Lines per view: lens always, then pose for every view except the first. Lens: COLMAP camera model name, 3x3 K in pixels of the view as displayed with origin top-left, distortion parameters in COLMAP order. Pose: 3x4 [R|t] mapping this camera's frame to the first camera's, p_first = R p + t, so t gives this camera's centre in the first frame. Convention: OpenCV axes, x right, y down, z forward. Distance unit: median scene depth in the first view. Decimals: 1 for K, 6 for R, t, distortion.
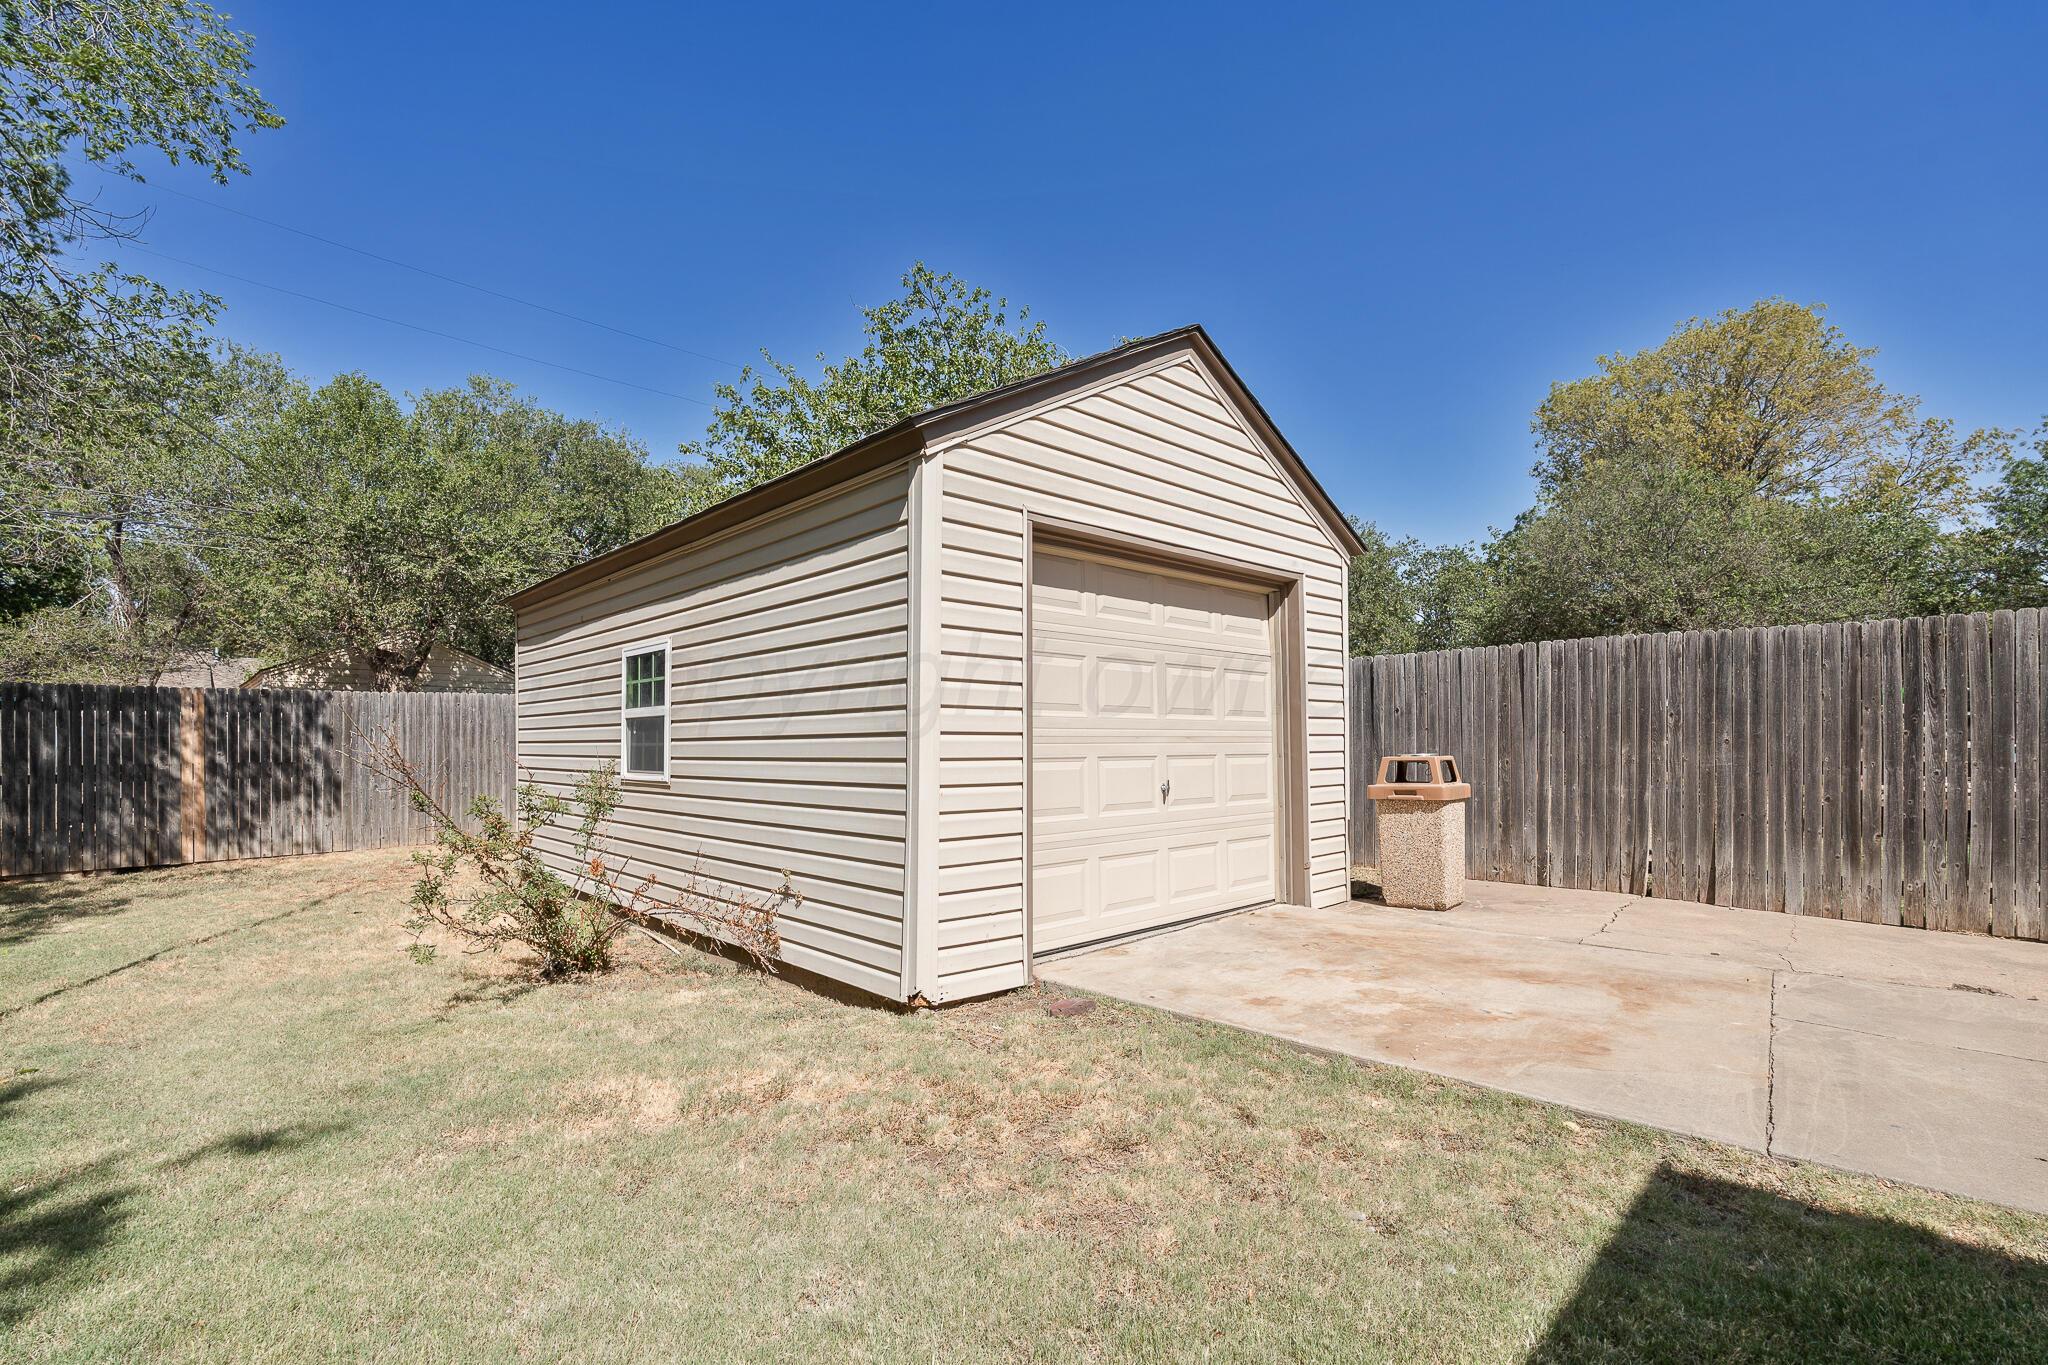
lens RADIAL K [[899.7, 0, 1016.3], [0, 899.7, 731.2], [0, 0, 1]] dist [-0.005719, 0.000129]
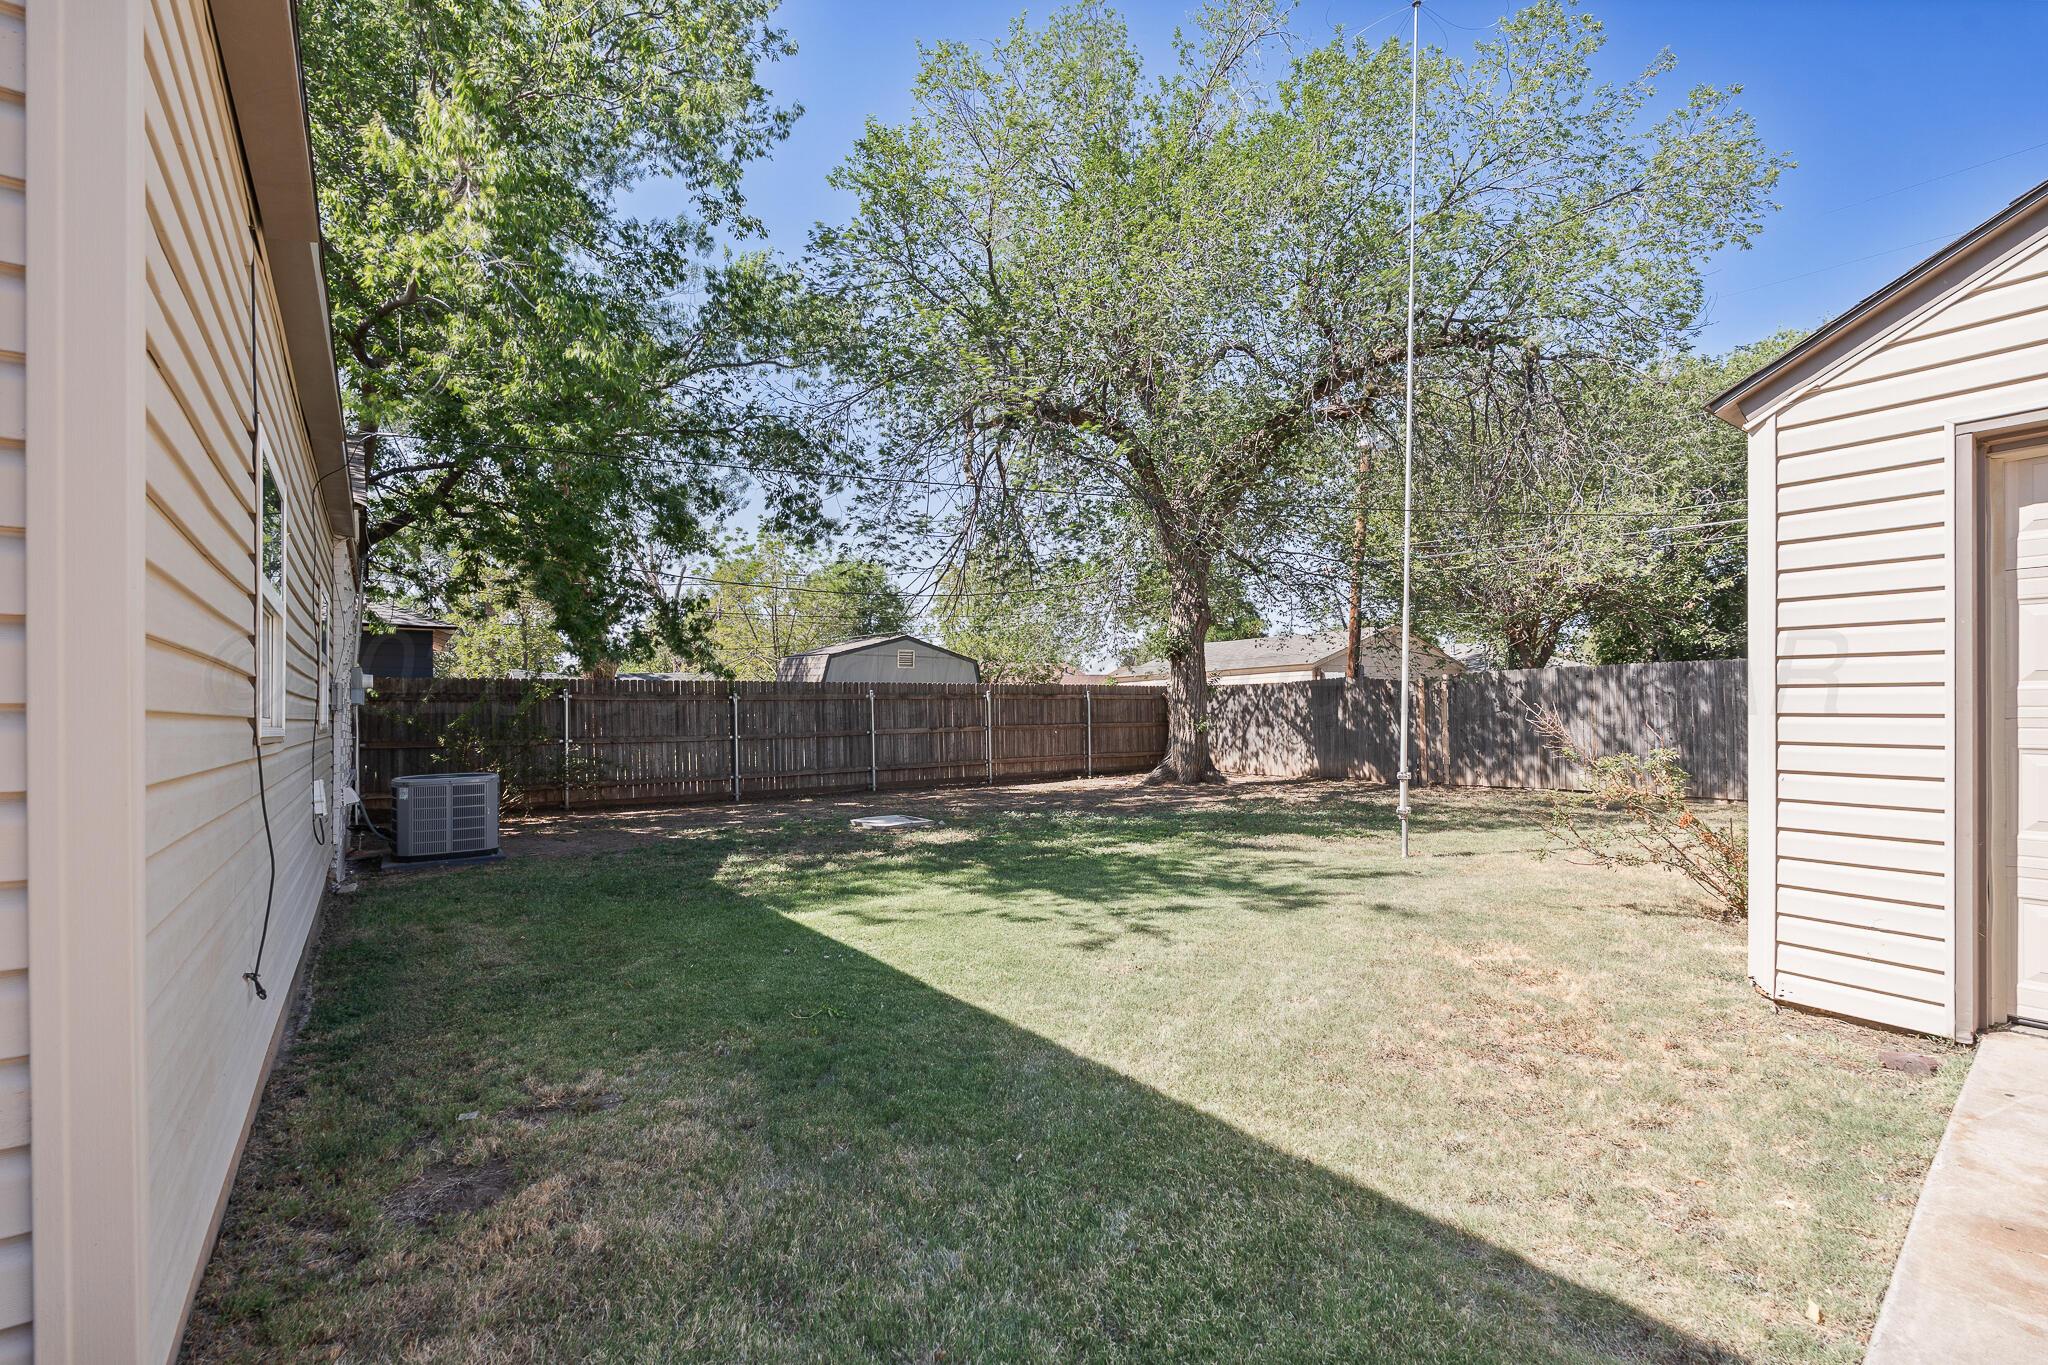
lens RADIAL K [[899.7, 0, 1028.8], [0, 899.7, 697.7], [0, 0, 1]] dist [-0.005719, 0.000129]
pose [[-0.120304, -0.001619, -0.992736, 0.626192], [0.025118, 0.999674, -0.004674, -0.020743], [0.992419, -0.025498, -0.120224, 0.220737]]
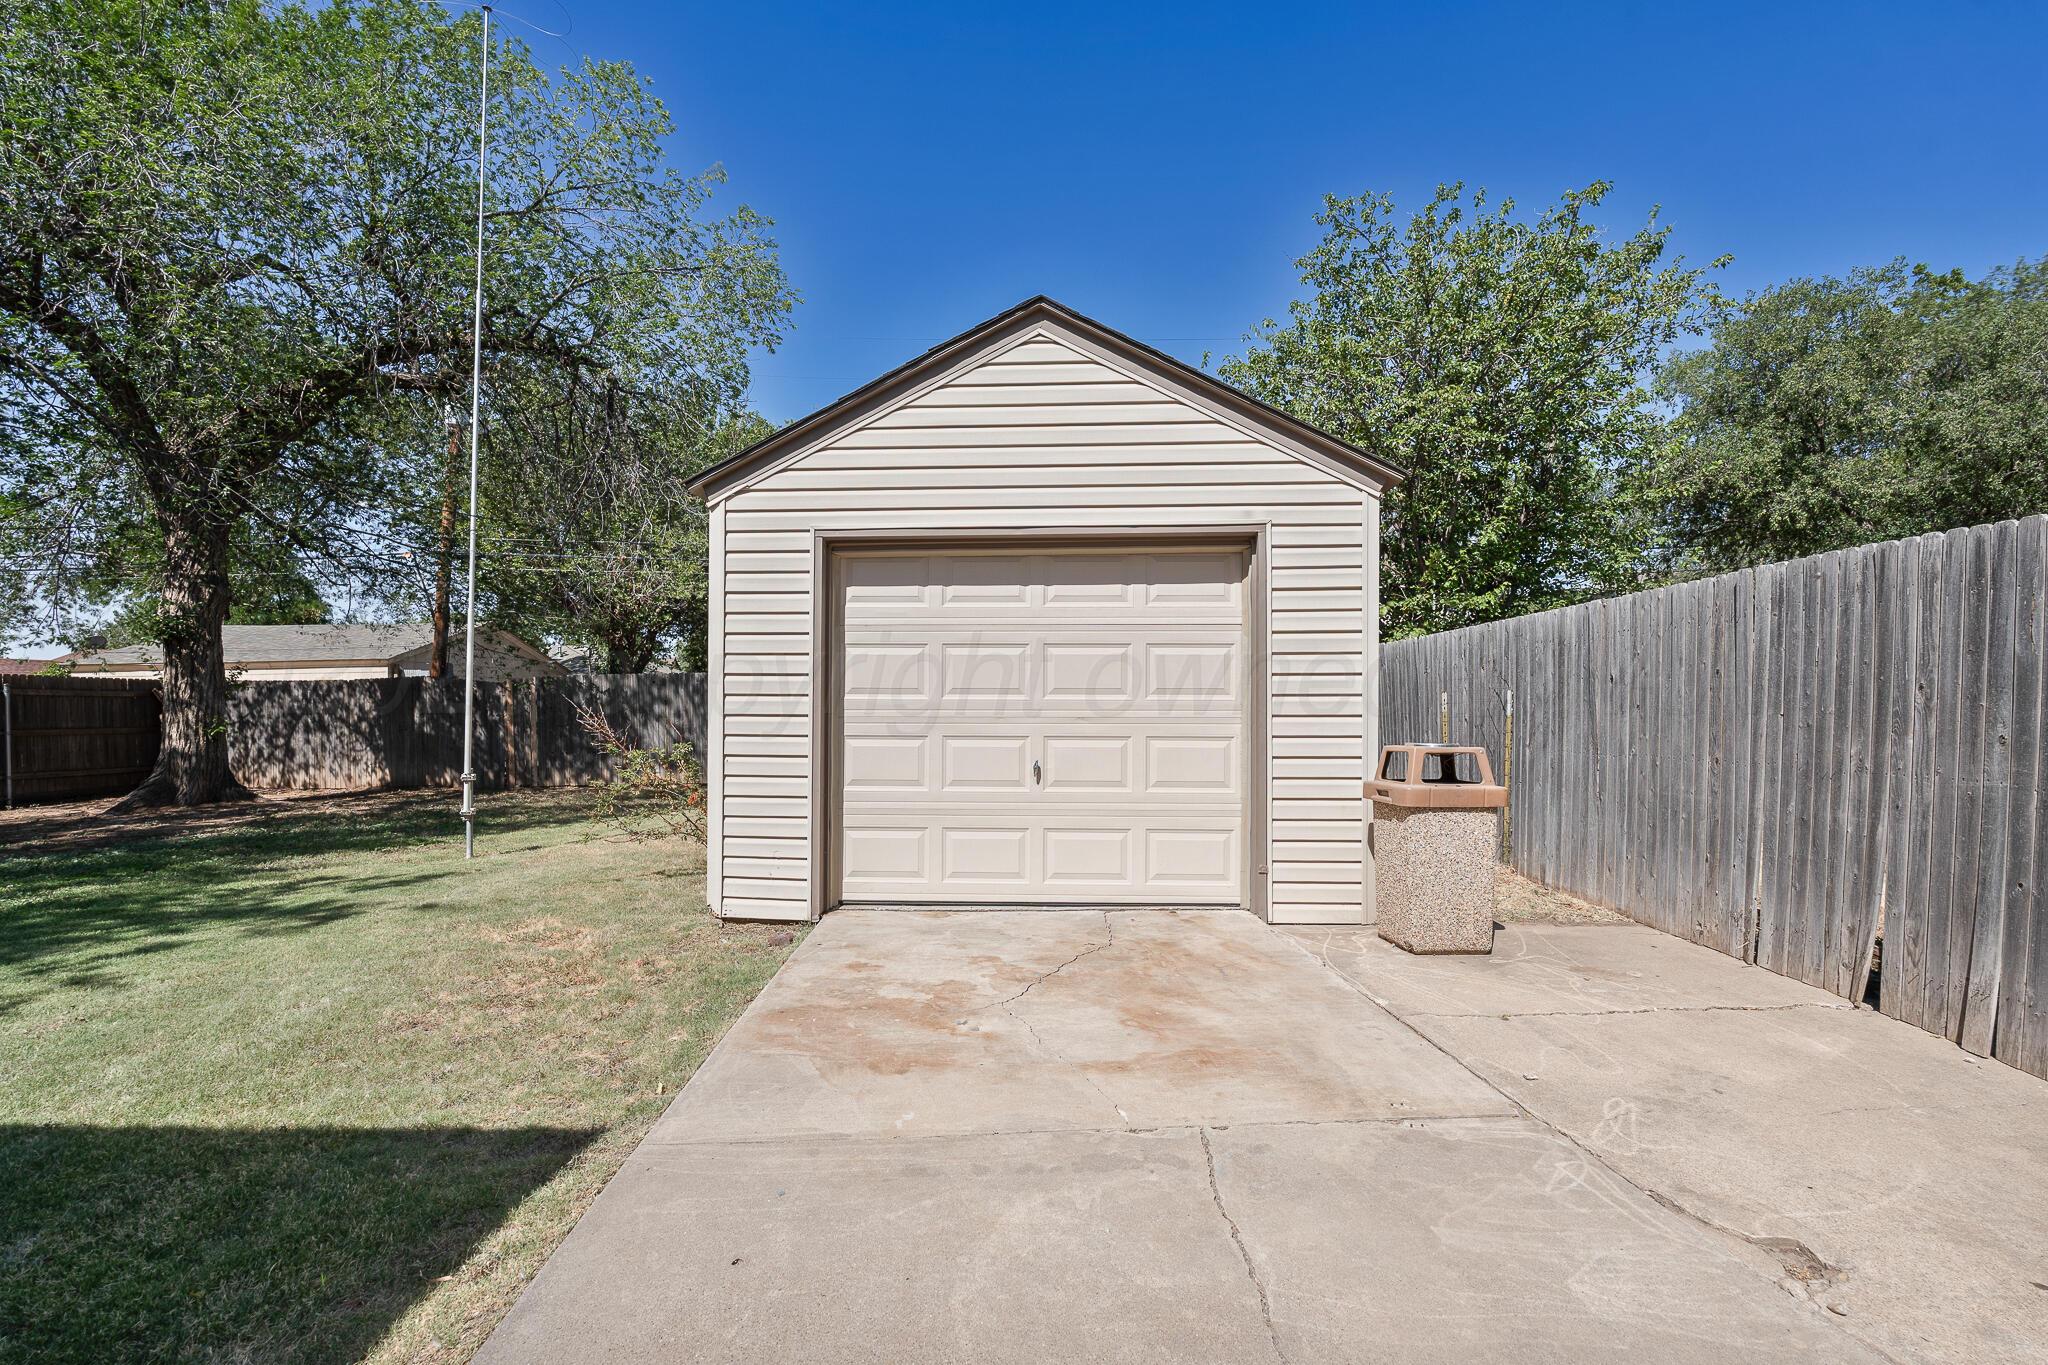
lens RADIAL K [[899.7, 0, 1008.6], [0, 899.7, 720.2], [0, 0, 1]] dist [-0.005719, 0.000129]
pose [[0.707697, 0.018463, -0.706275, 0.760529], [0.005822, 0.999472, 0.031962, -0.020258], [0.706492, -0.026731, 0.707216, 0.238080]]
